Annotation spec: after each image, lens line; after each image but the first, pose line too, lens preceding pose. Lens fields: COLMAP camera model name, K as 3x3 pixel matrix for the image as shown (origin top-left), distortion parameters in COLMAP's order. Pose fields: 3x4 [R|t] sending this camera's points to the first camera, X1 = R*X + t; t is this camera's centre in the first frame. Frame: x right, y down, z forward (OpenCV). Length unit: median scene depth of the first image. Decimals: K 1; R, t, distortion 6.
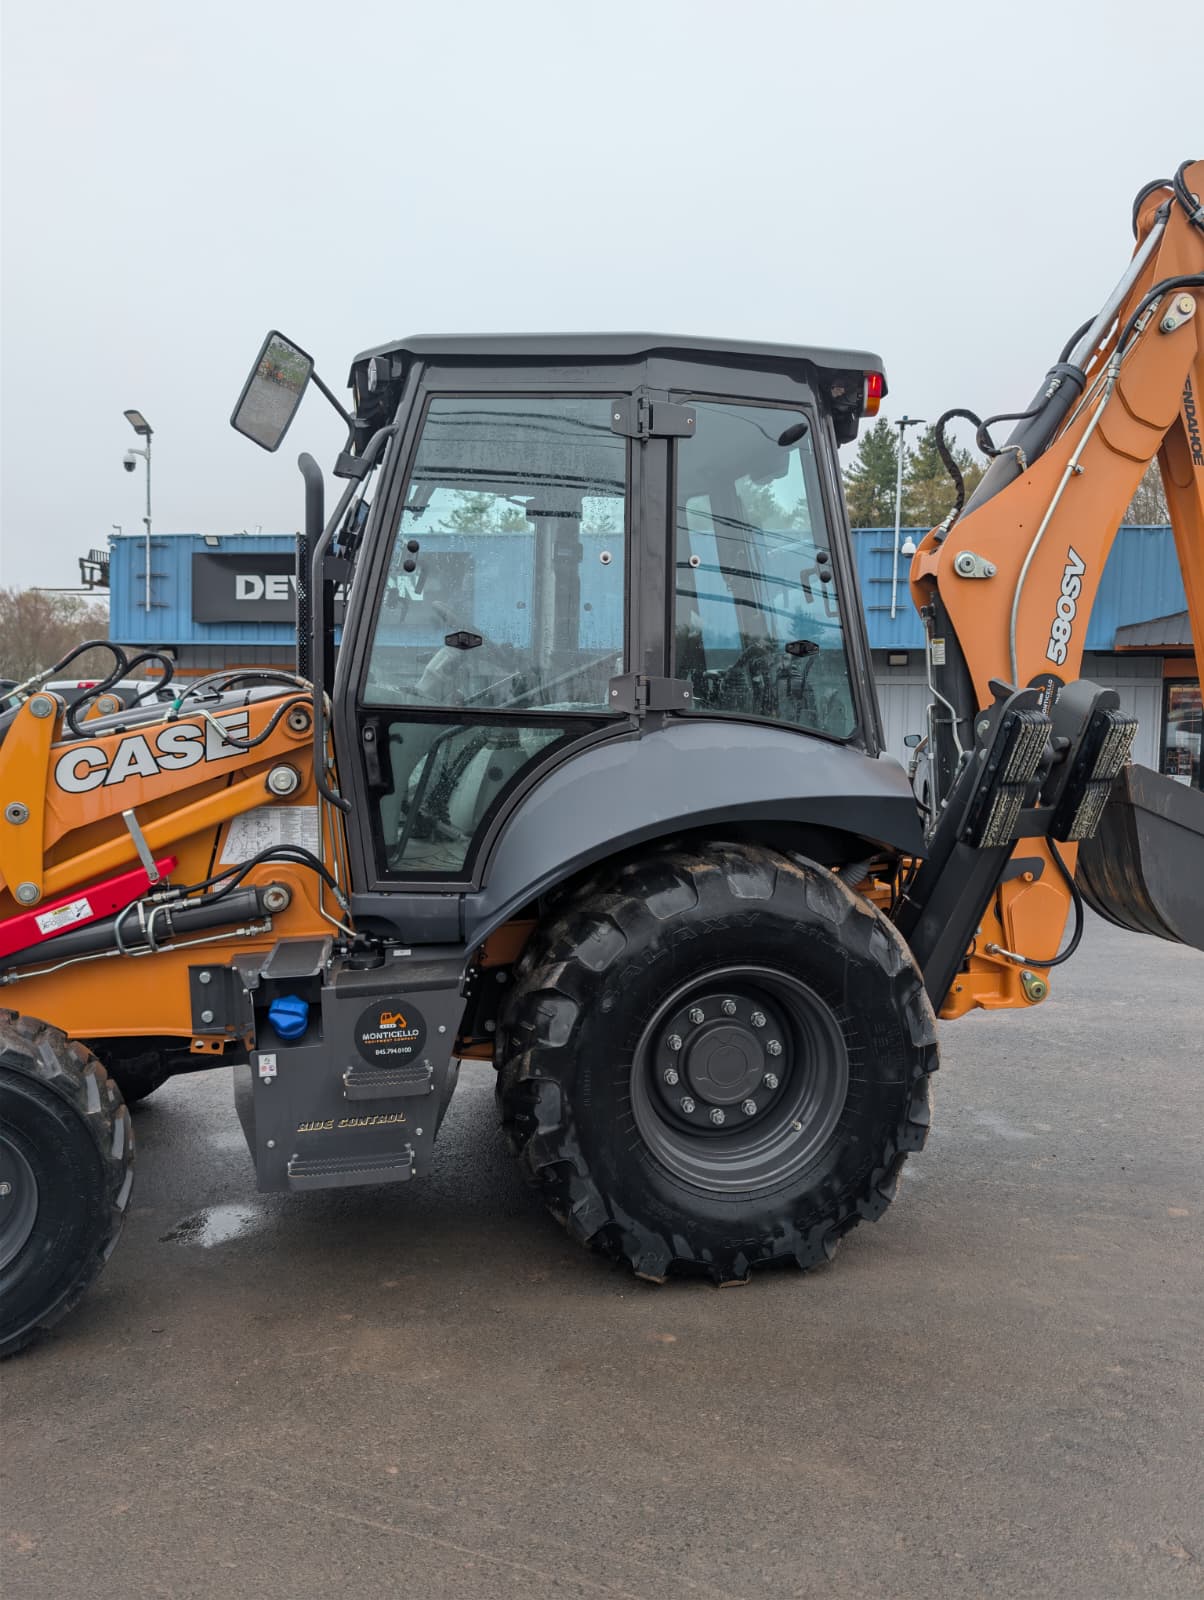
lens RADIAL K [[1135.6, 0, 594.5], [0, 1135.6, 787.7], [0, 0, 1]] dist [0.027794, -0.027955]
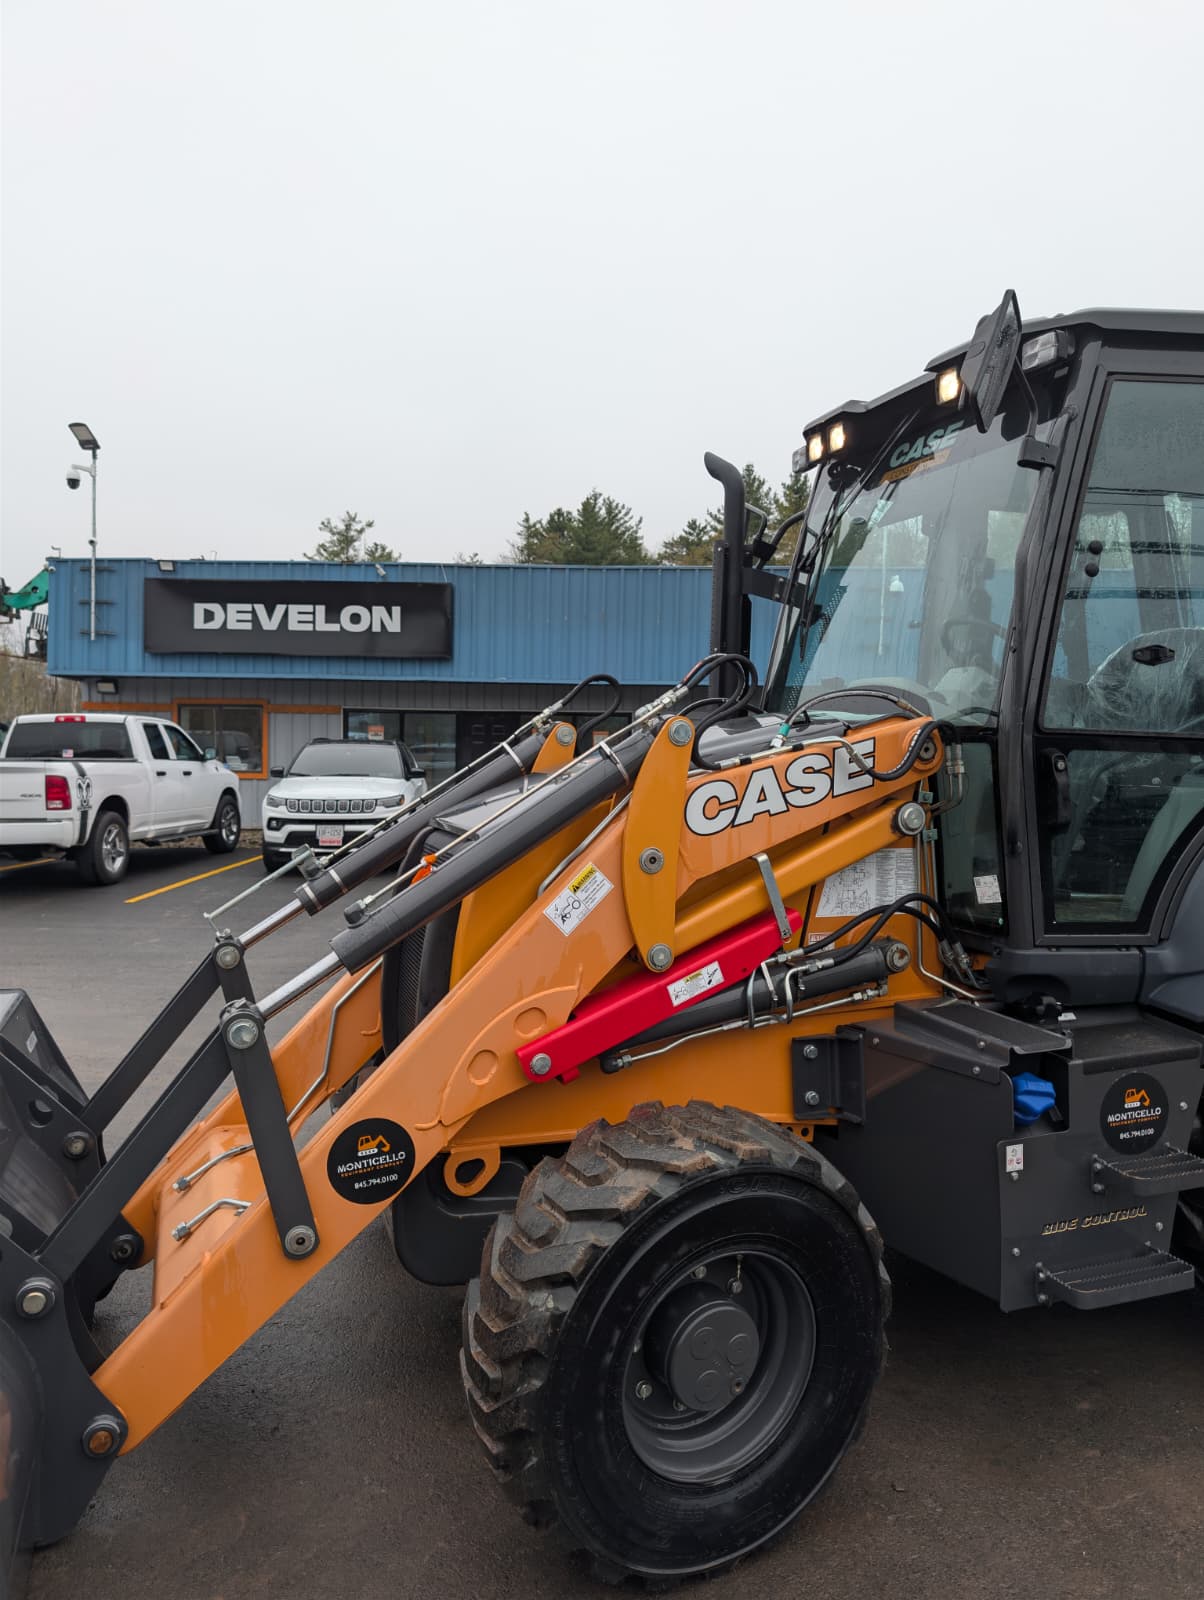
lens RADIAL K [[1135.6, 0, 598.8], [0, 1135.6, 804.1], [0, 0, 1]] dist [0.027794, -0.027955]
pose [[0.991210, -0.006983, 0.132114, -0.489496], [0.009522, 0.999782, -0.018601, -0.002783], [-0.131955, 0.019695, 0.991060, 0.141635]]
